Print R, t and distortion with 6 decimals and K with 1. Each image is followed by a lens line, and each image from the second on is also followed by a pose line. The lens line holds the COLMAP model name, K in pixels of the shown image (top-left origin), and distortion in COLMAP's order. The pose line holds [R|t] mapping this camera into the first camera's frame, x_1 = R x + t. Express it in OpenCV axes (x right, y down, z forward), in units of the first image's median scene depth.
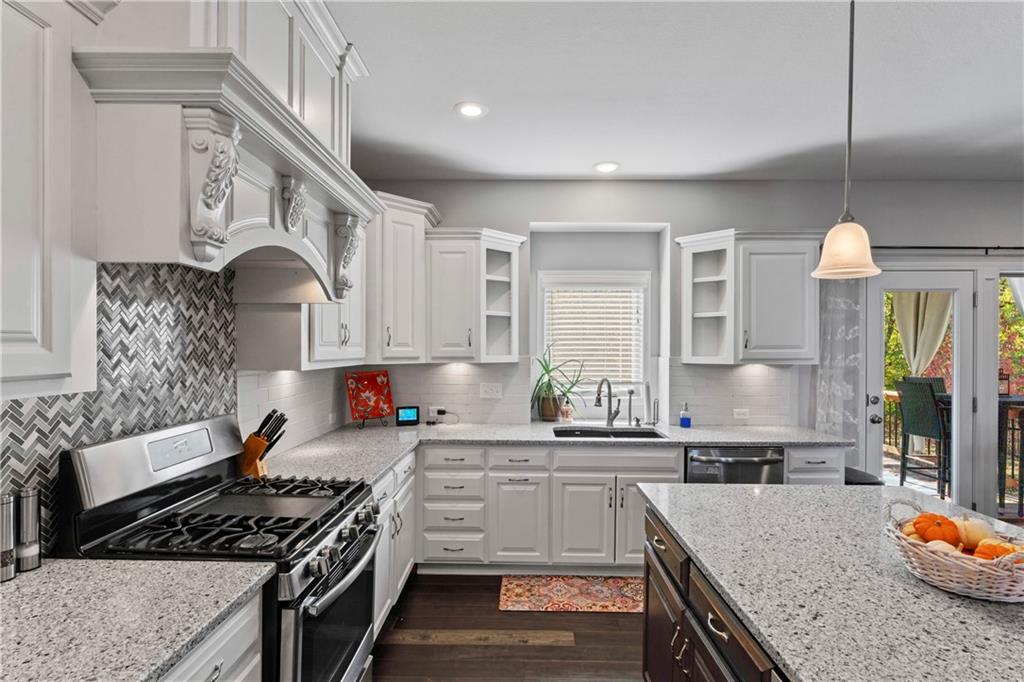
lens RADIAL K [[497.6, 0, 519.5], [0, 497.6, 356.0], [0, 0, 1]] dist [-0.003651, 0.000137]
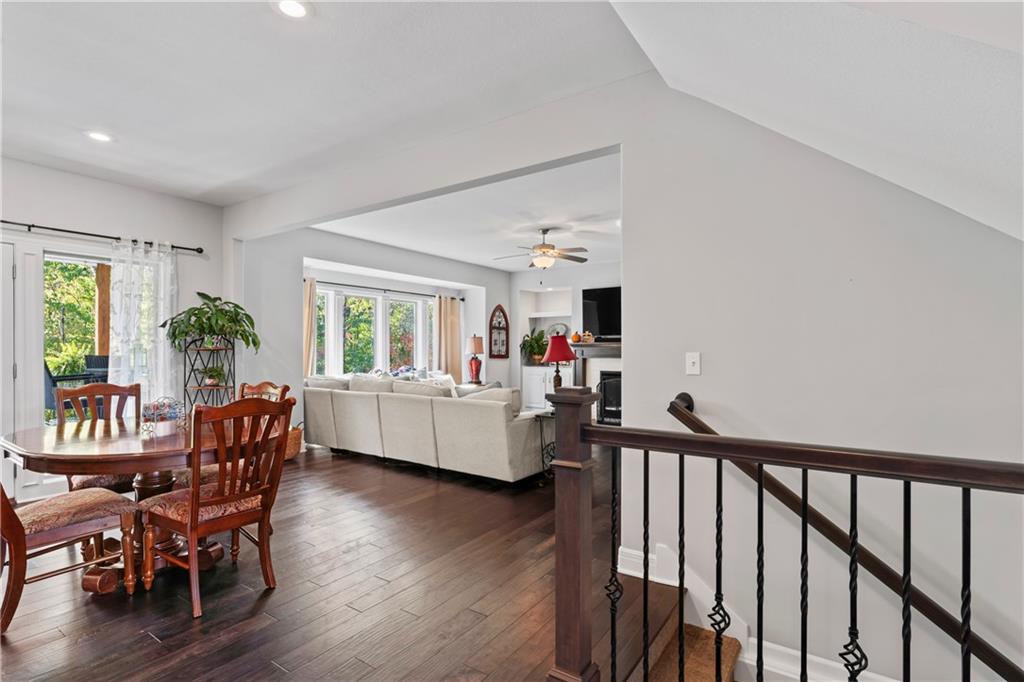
lens RADIAL K [[497.6, 0, 506.6], [0, 497.6, 345.6], [0, 0, 1]] dist [-0.003651, 0.000137]
pose [[0.558308, 0.003077, 0.829628, 1.109408], [0.005636, 0.999956, -0.007501, 0.103647], [-0.829614, 0.008864, 0.558266, -0.820689]]
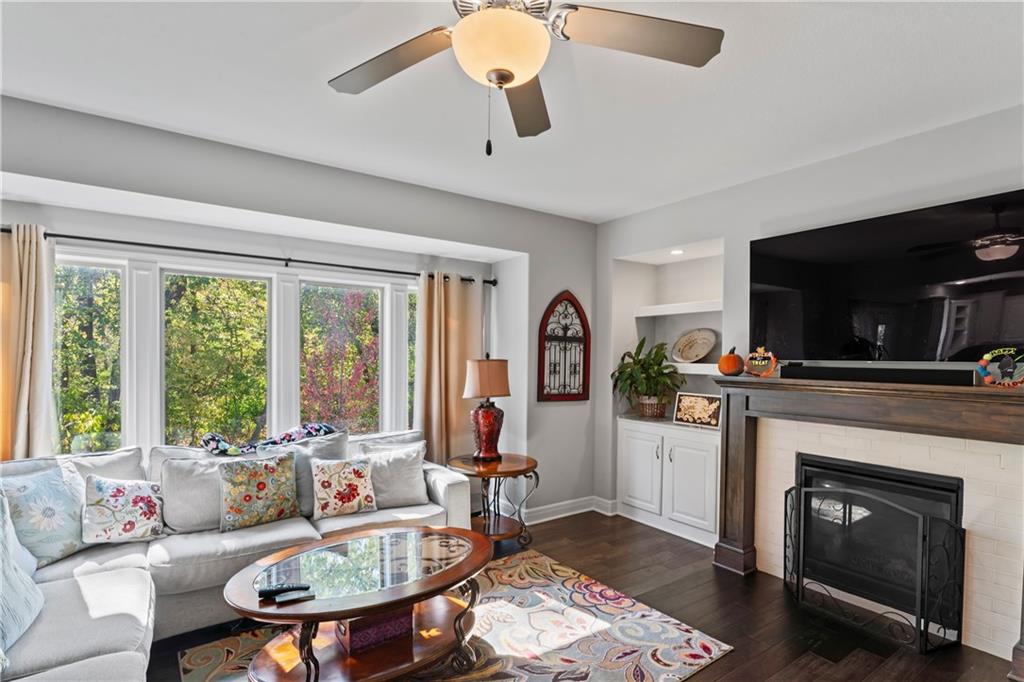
lens RADIAL K [[497.6, 0, 517.2], [0, 497.6, 362.2], [0, 0, 1]] dist [-0.003651, 0.000137]
pose [[0.809995, -0.001597, 0.586434, 3.330805], [-0.007085, 0.999897, 0.012508, -0.010922], [-0.586394, -0.014287, 0.809900, 0.091031]]
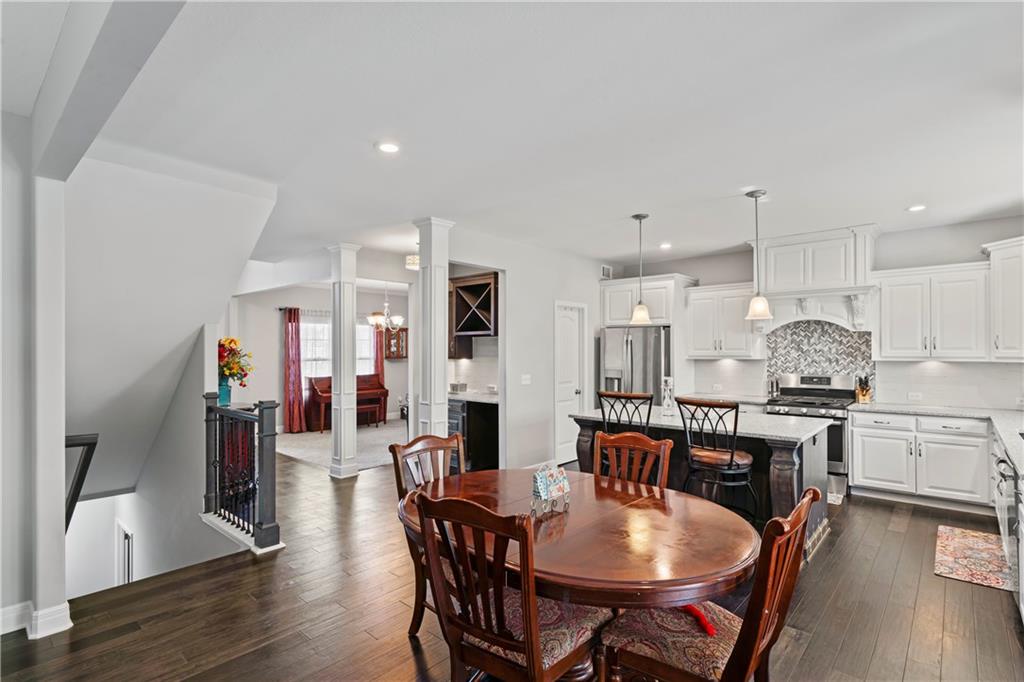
lens RADIAL K [[497.6, 0, 509.4], [0, 497.6, 349.9], [0, 0, 1]] dist [-0.003651, 0.000137]
pose [[-0.661225, -0.003475, -0.750179, 2.561963], [-0.011649, 0.999916, 0.005635, -0.013272], [0.750097, 0.012465, -0.661210, 1.340812]]
